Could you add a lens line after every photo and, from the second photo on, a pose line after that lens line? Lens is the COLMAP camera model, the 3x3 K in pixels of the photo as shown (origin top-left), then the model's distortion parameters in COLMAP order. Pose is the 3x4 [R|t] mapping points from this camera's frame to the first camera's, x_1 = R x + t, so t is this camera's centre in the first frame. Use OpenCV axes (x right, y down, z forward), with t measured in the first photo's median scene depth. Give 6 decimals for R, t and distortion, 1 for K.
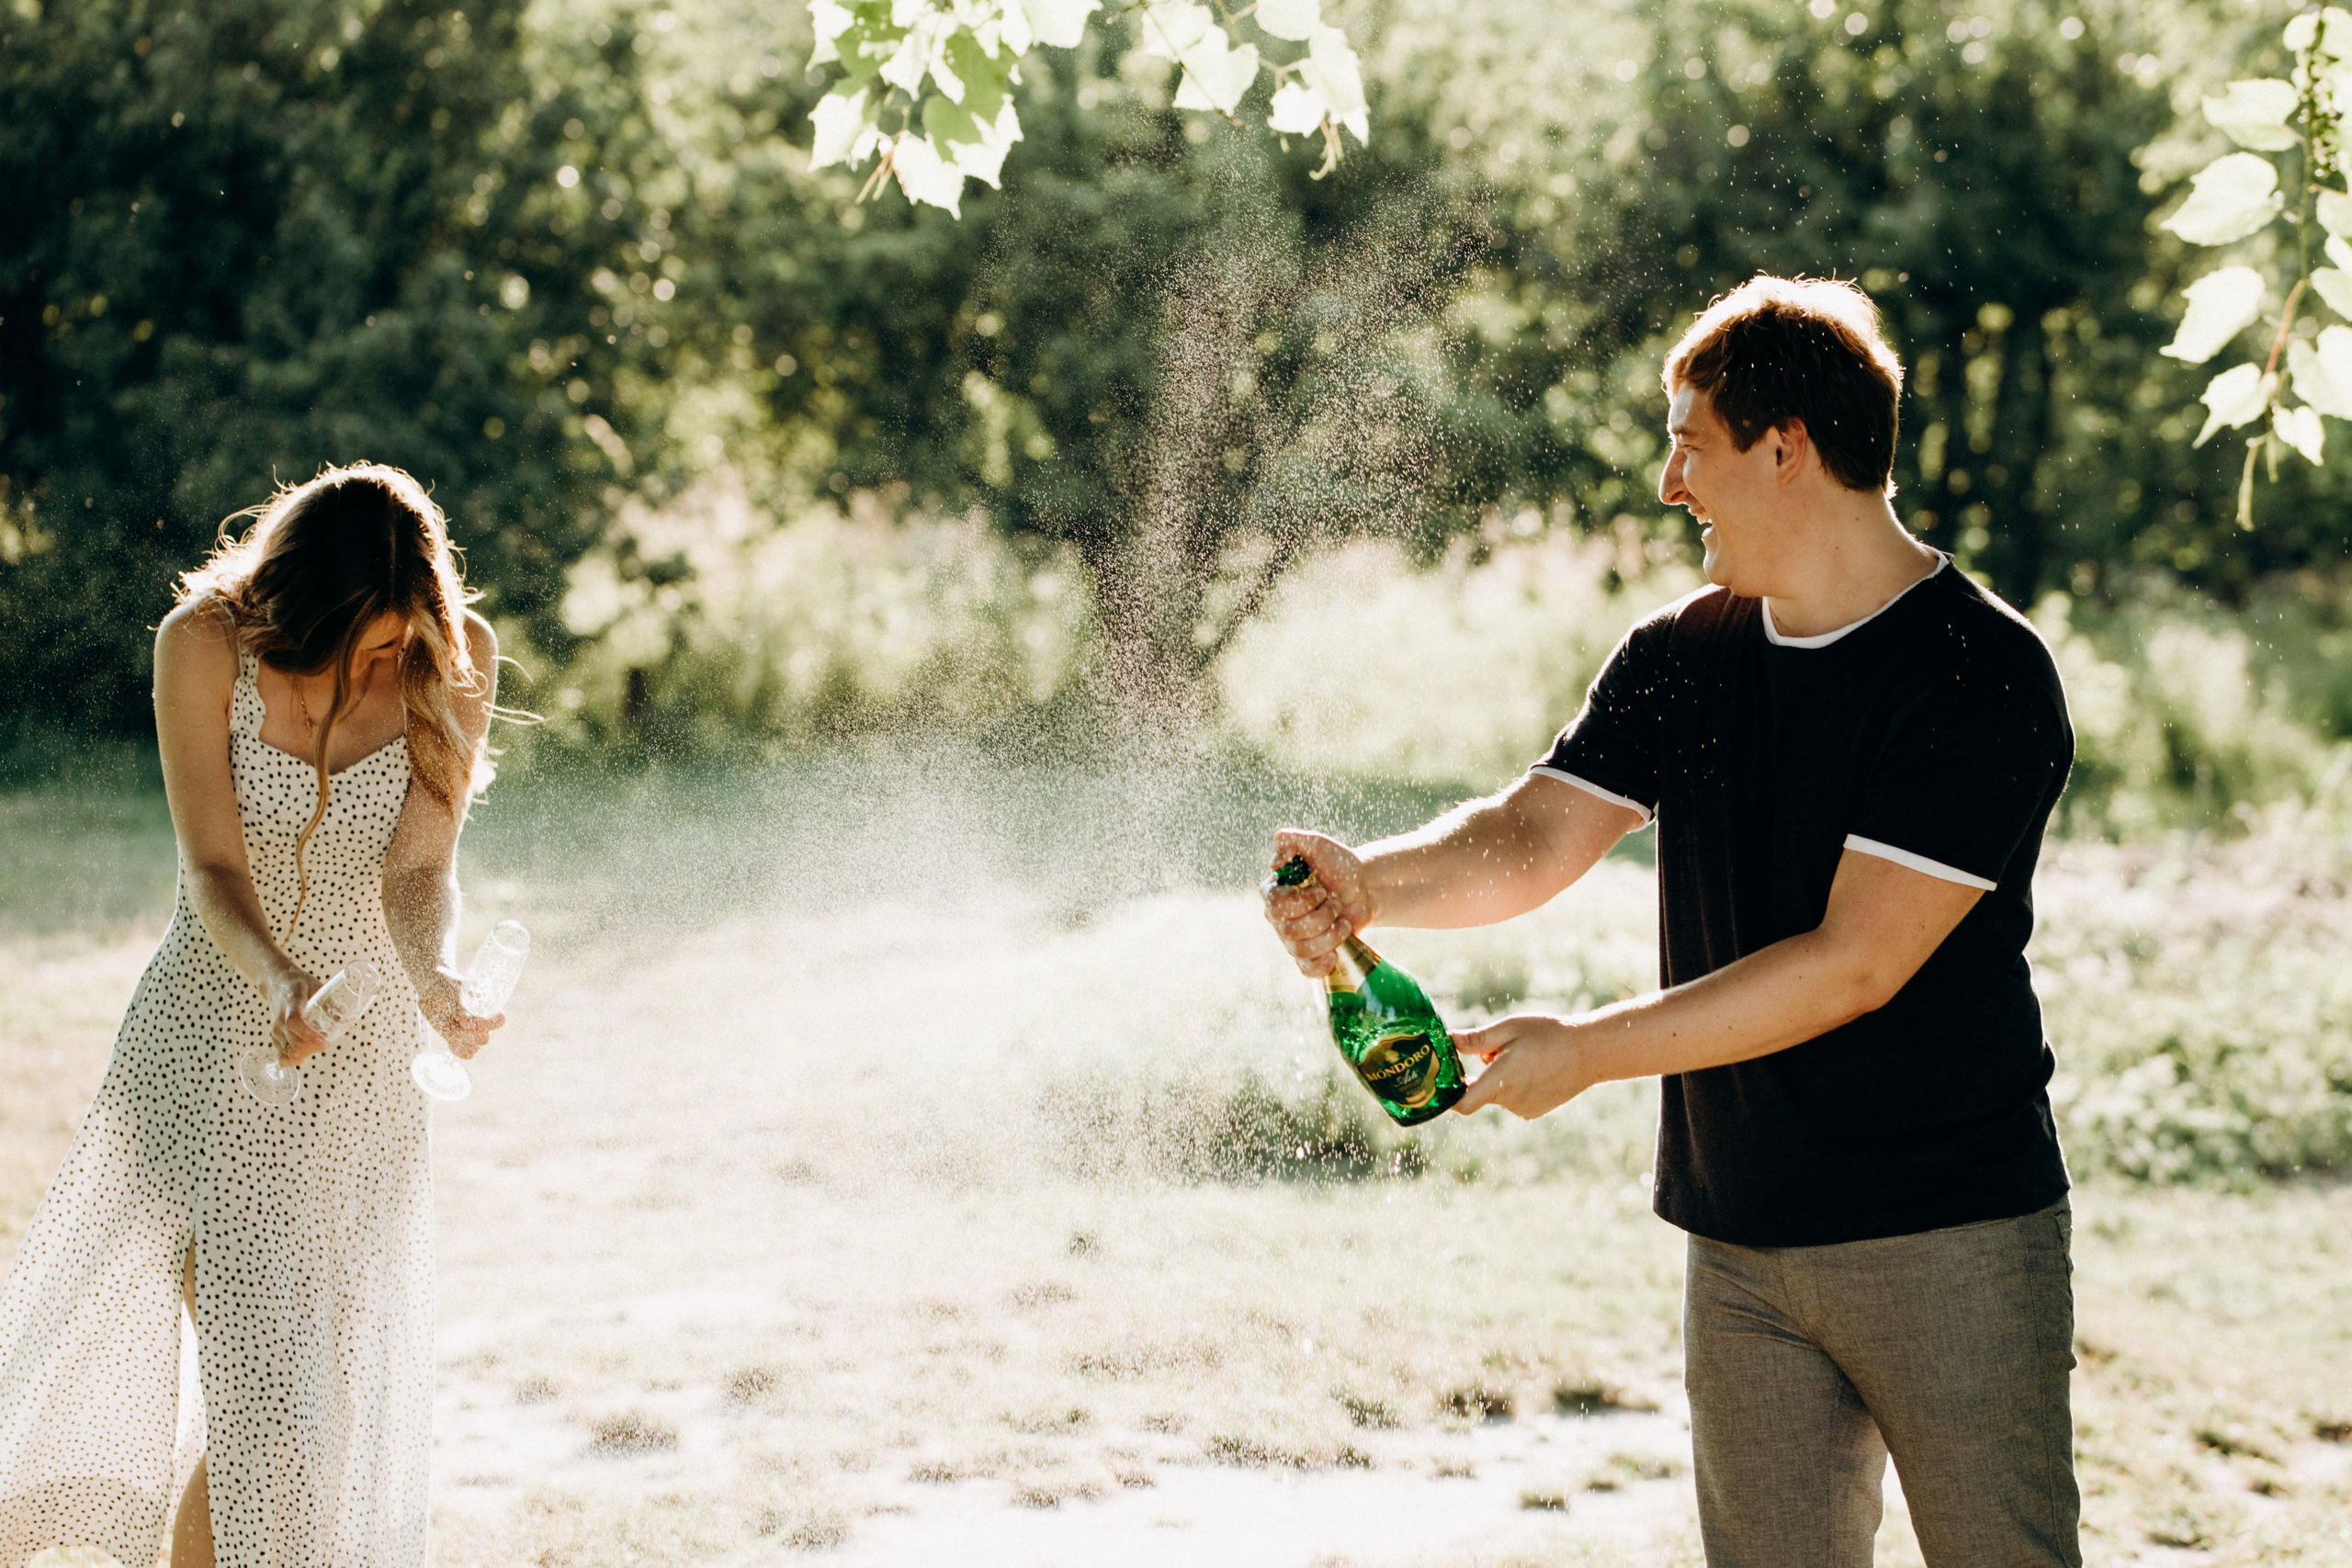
lens RADIAL K [[11347.6, 0, 1176.0], [0, 11347.6, 784.0], [0, 0, 1]] dist [0.119753, 0.194419]
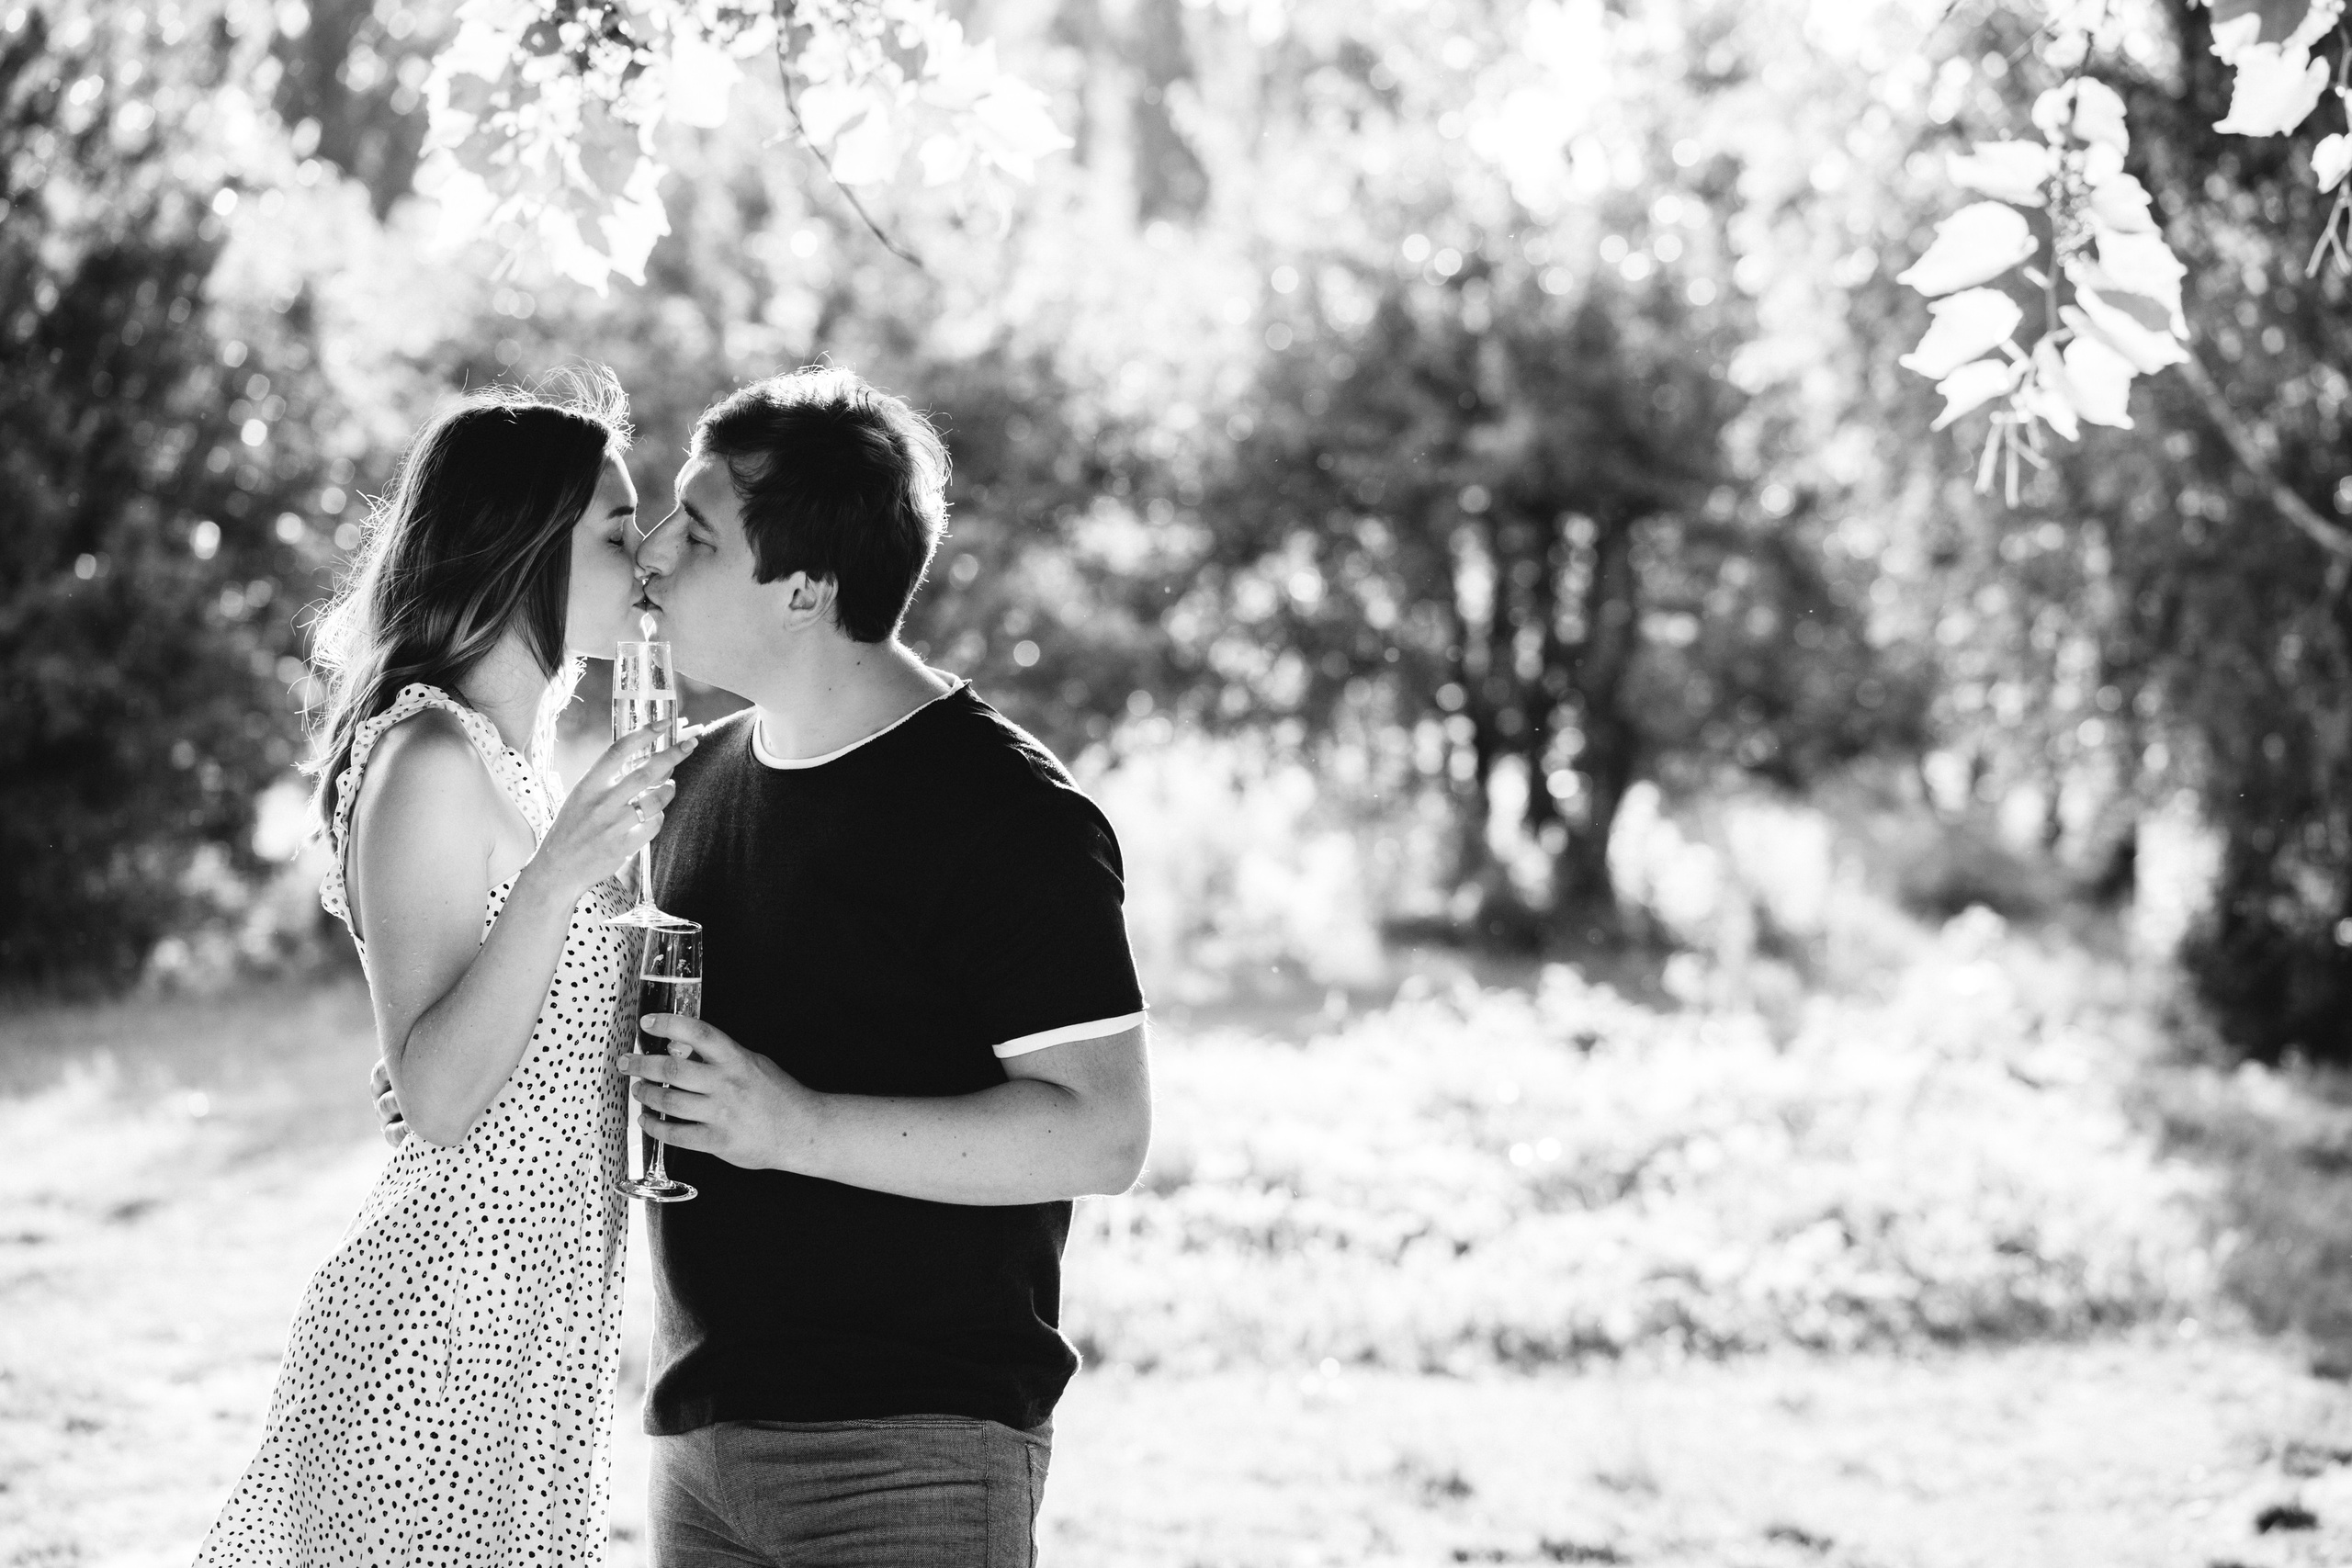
lens RADIAL K [[13540.1, 0, 1176.0], [0, 13540.1, 784.0], [0, 0, 1]] dist [-0.372218, -6.213550]
pose [[0.999343, -0.027334, 0.023804, 0.002110], [0.027660, 0.999527, -0.013476, -0.000757], [-0.023424, 0.014126, 0.999626, -0.271865]]
